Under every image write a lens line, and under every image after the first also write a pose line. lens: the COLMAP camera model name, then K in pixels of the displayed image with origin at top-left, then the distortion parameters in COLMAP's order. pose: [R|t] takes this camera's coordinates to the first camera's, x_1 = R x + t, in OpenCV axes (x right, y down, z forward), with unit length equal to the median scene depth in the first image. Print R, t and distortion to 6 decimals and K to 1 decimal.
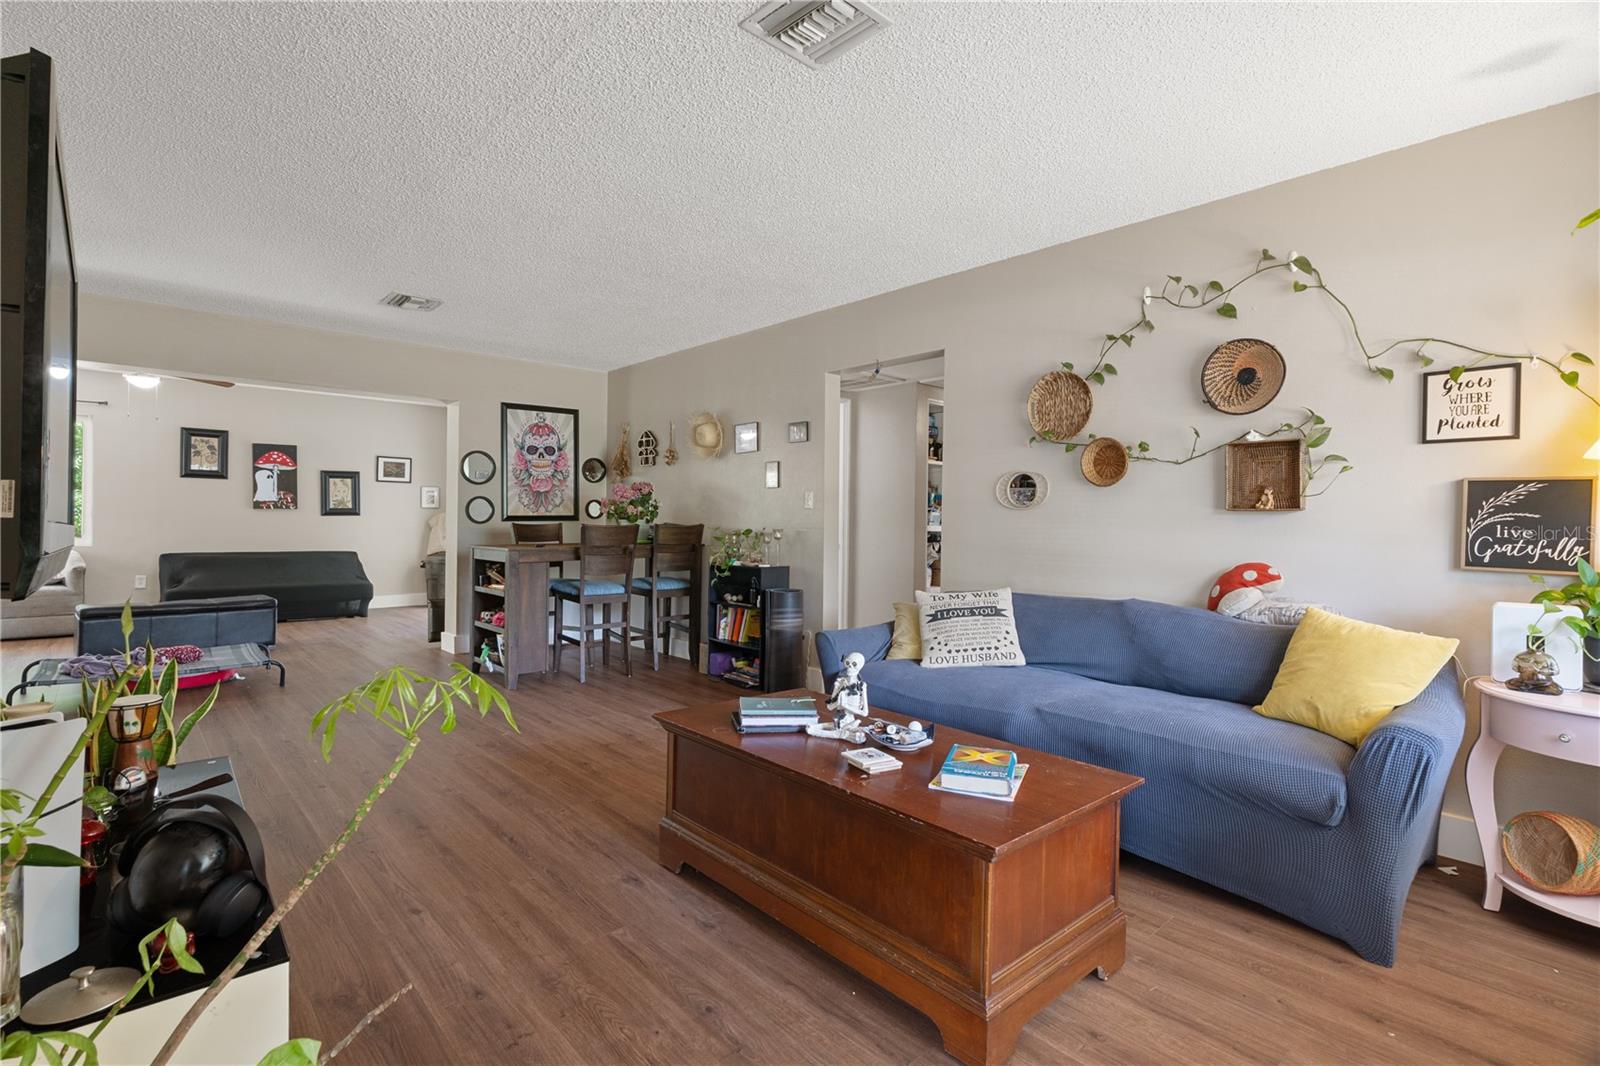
lens RADIAL K [[762.1, 0, 790.4], [0, 762.1, 519.0], [0, 0, 1]] dist [0.002750, -0.000040]
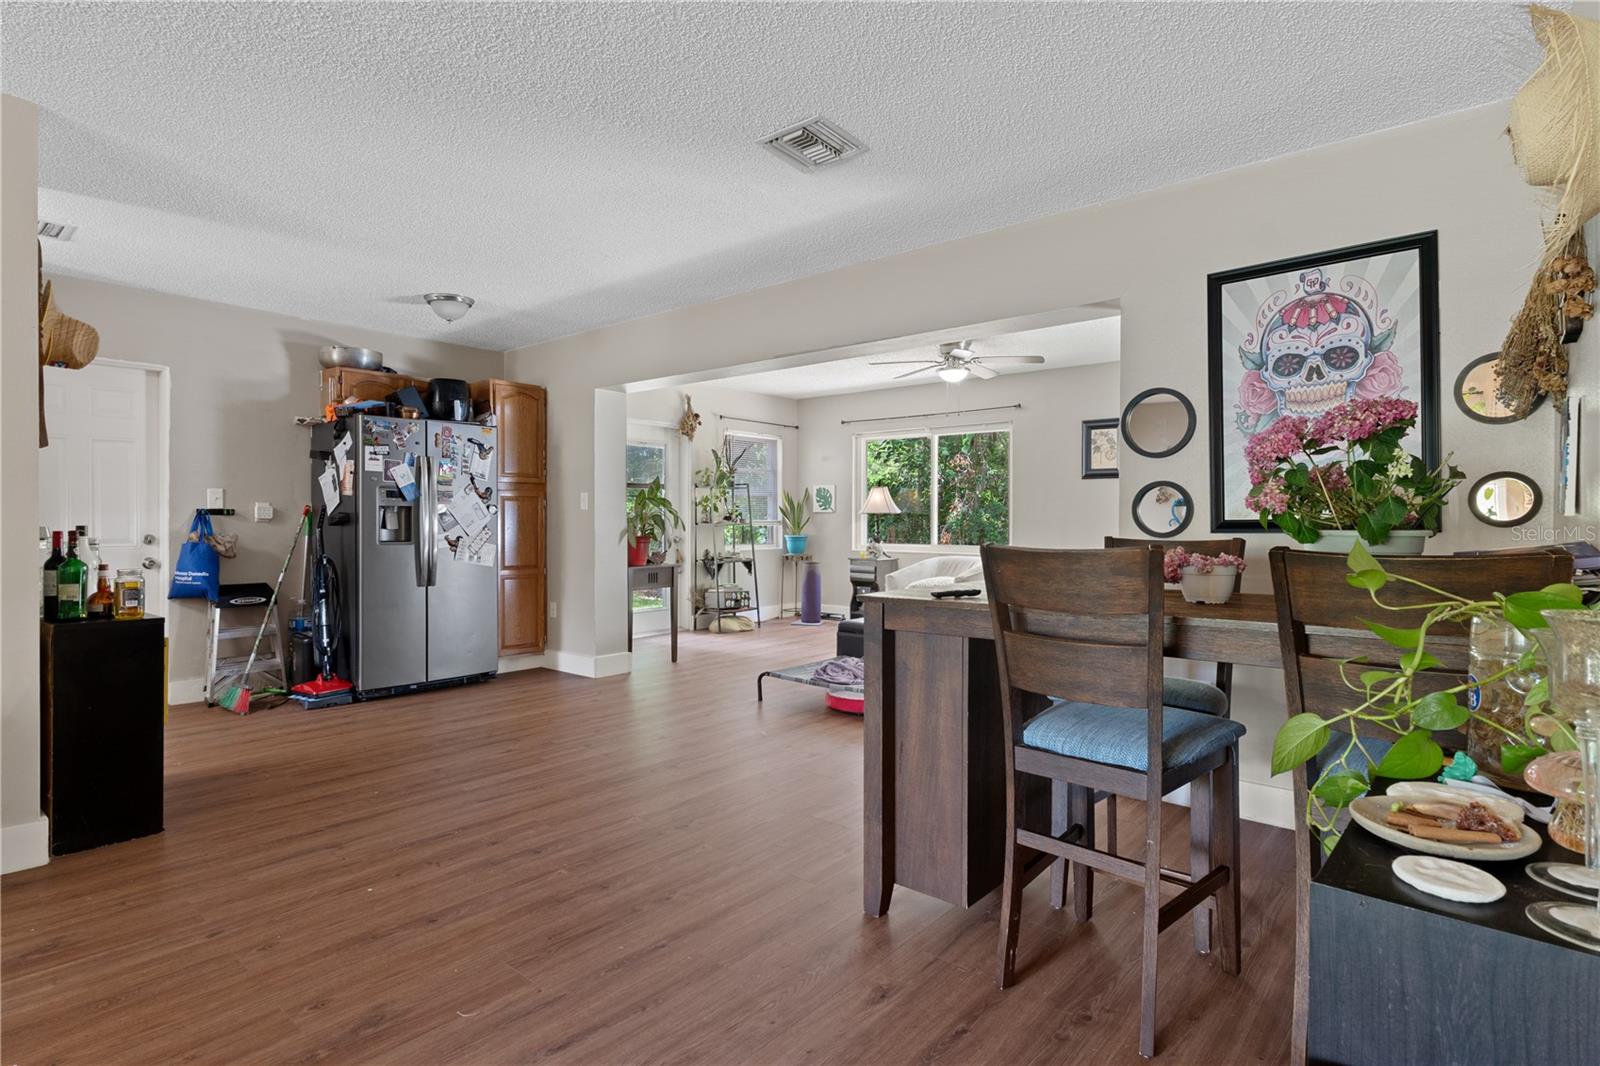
lens RADIAL K [[804.0, 0, 791.3], [0, 804.0, 527.9], [0, 0, 1]] dist [-0.001820, -0.000858]
pose [[0.127987, 0.000142, -0.991776, 0.065492], [0.001896, 0.999998, 0.000388, -0.000791], [0.991774, -0.001930, 0.127986, 0.645585]]
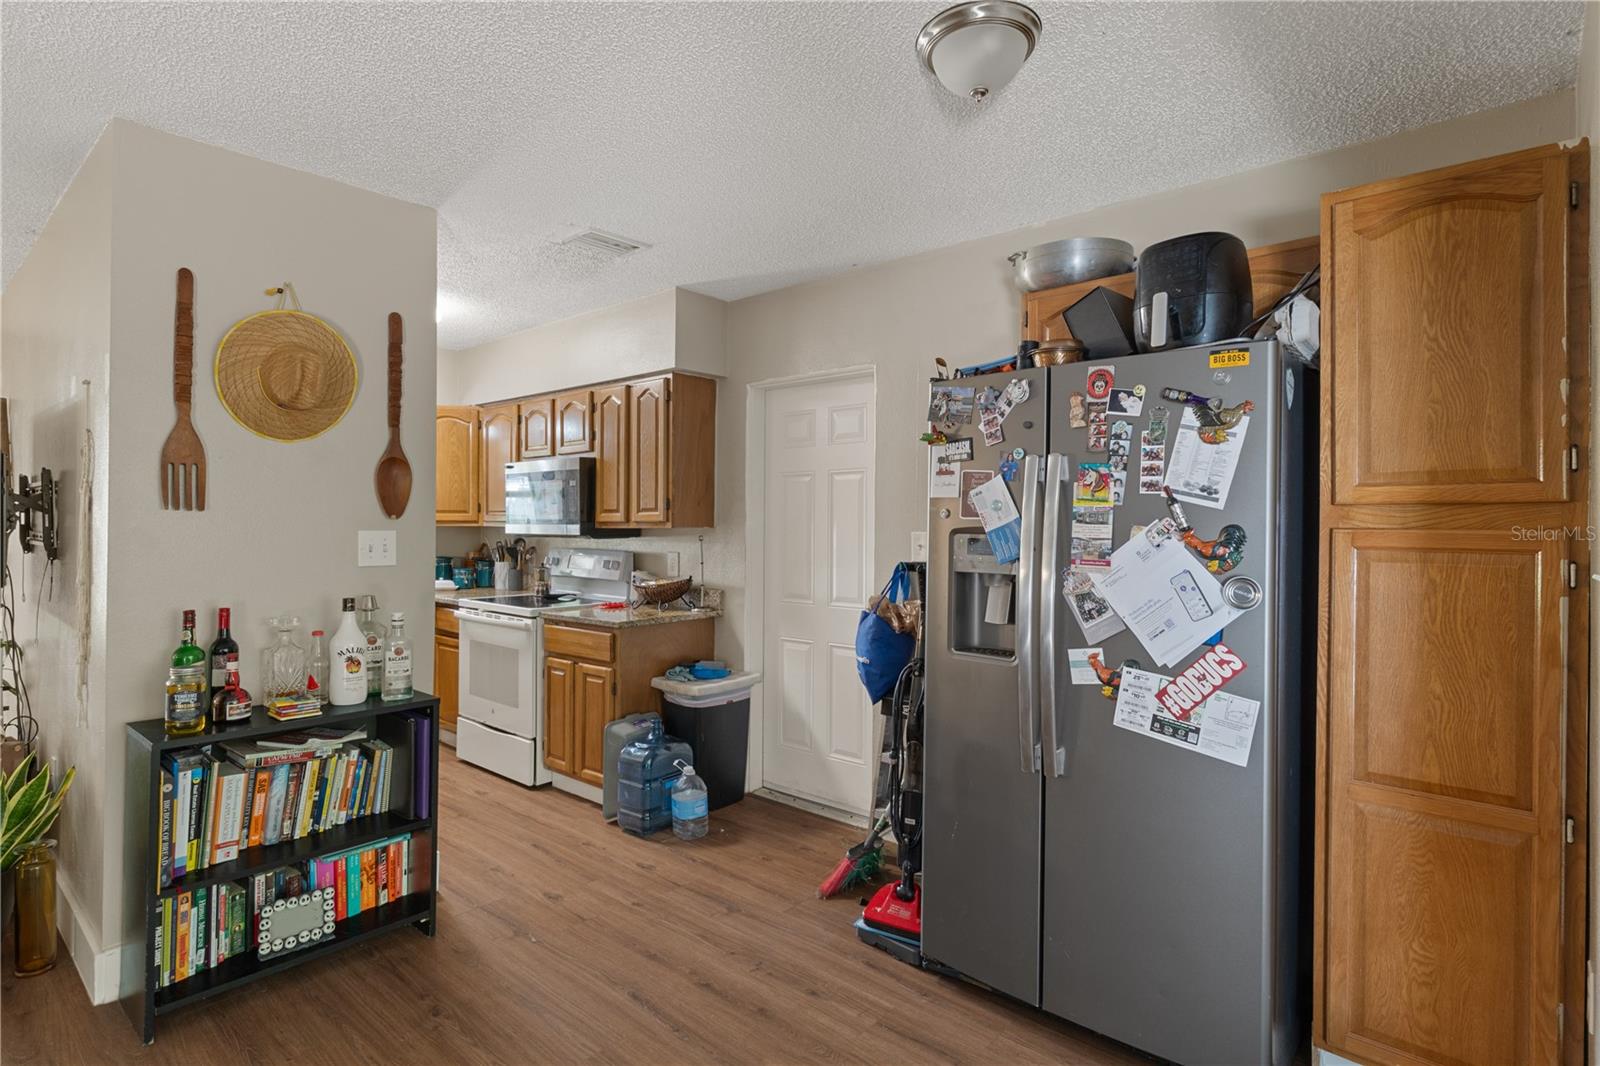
lens RADIAL K [[804.0, 0, 791.3], [0, 804.0, 527.9], [0, 0, 1]] dist [-0.001820, -0.000858]
pose [[-0.993404, -0.016430, -0.113487, -0.597267], [-0.016525, 0.999863, -0.000103, -0.038267], [0.113474, 0.001773, -0.993539, 0.698602]]
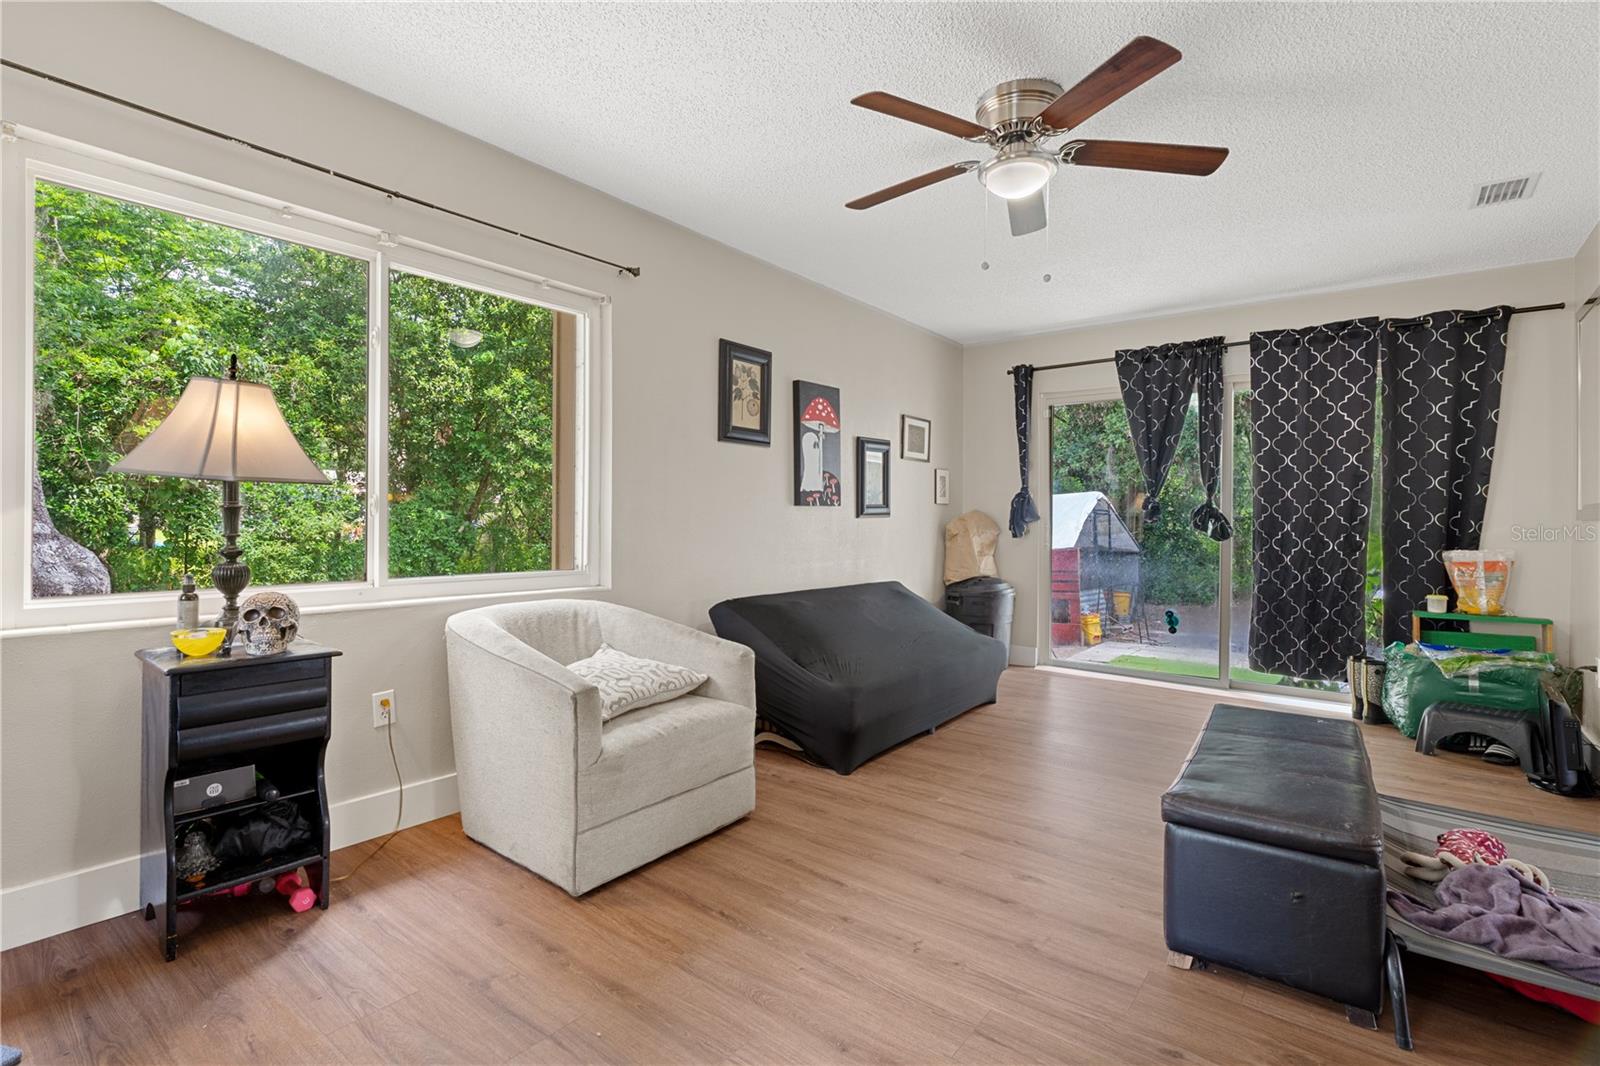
lens RADIAL K [[754.6, 0, 784.4], [0, 754.6, 522.9], [0, 0, 1]] dist [0.003379, -0.000102]
pose [[0.987437, -0.004384, 0.157950, -0.962613], [0.002955, 0.999953, 0.009284, -0.007332], [-0.157983, -0.008701, 0.987403, 0.592199]]
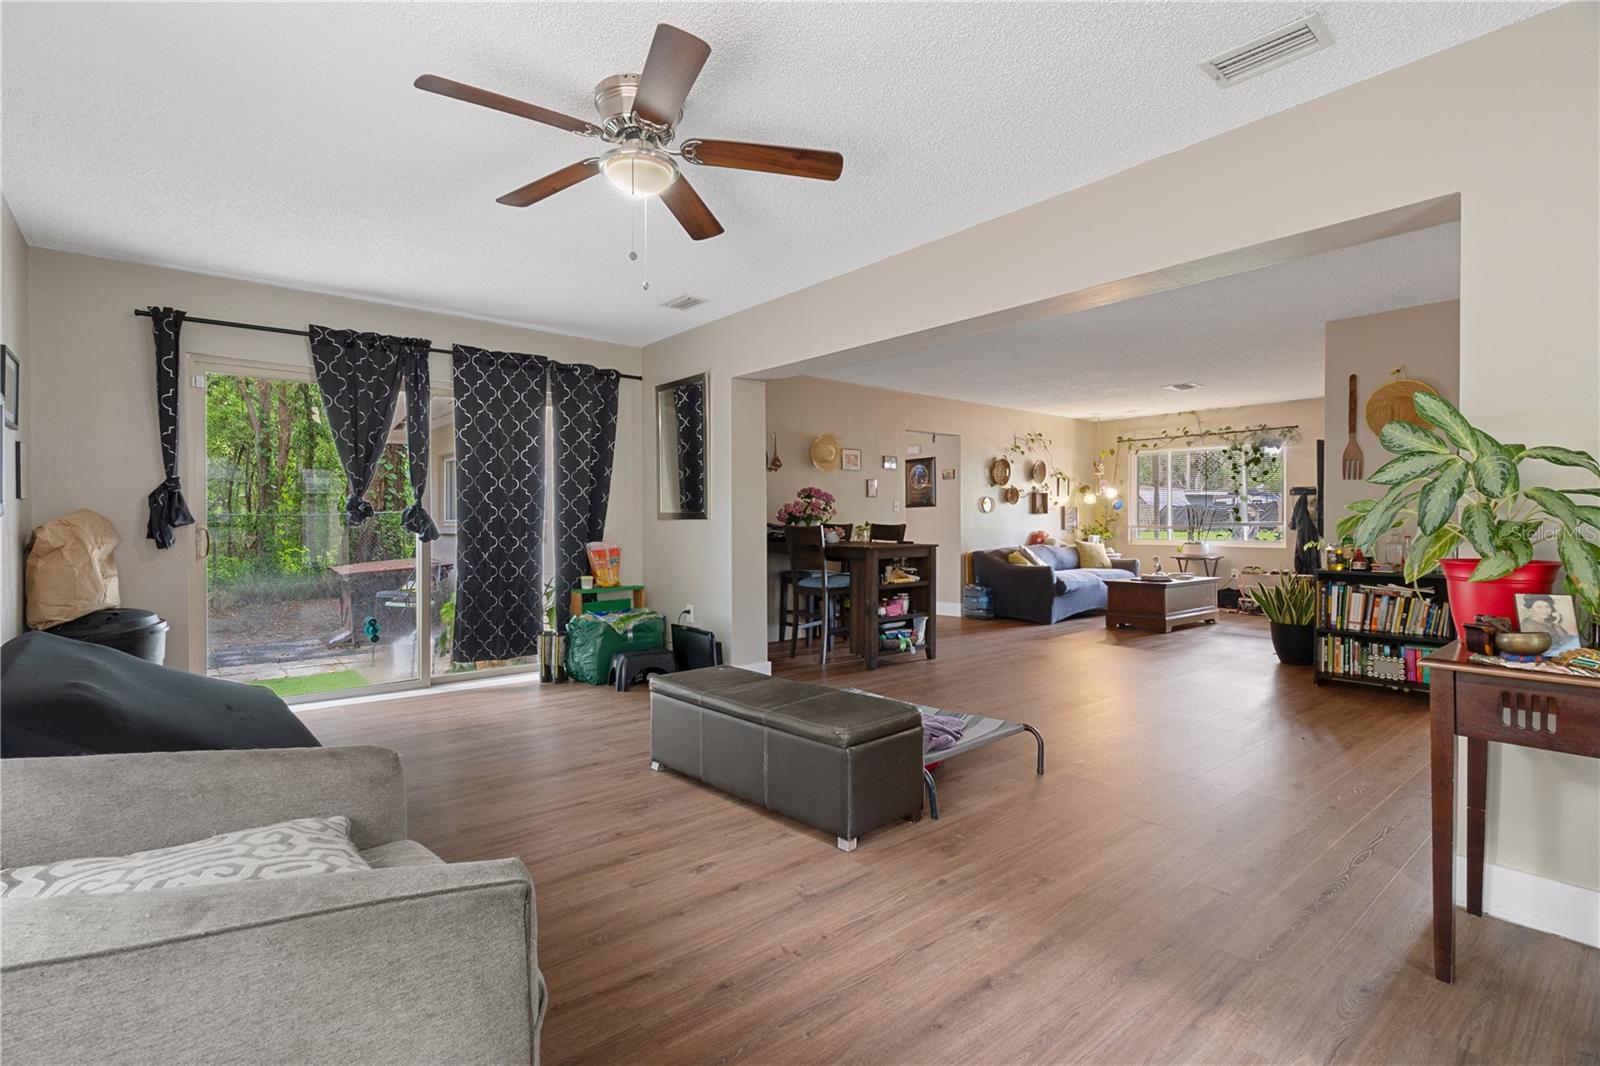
lens RADIAL K [[762.1, 0, 790.4], [0, 762.1, 519.0], [0, 0, 1]] dist [0.002750, -0.000040]
pose [[0.042345, -0.009516, 0.999058, -1.153481], [0.001528, 0.999954, 0.009460, -0.010733], [-0.999102, 0.001125, 0.042358, 0.850140]]
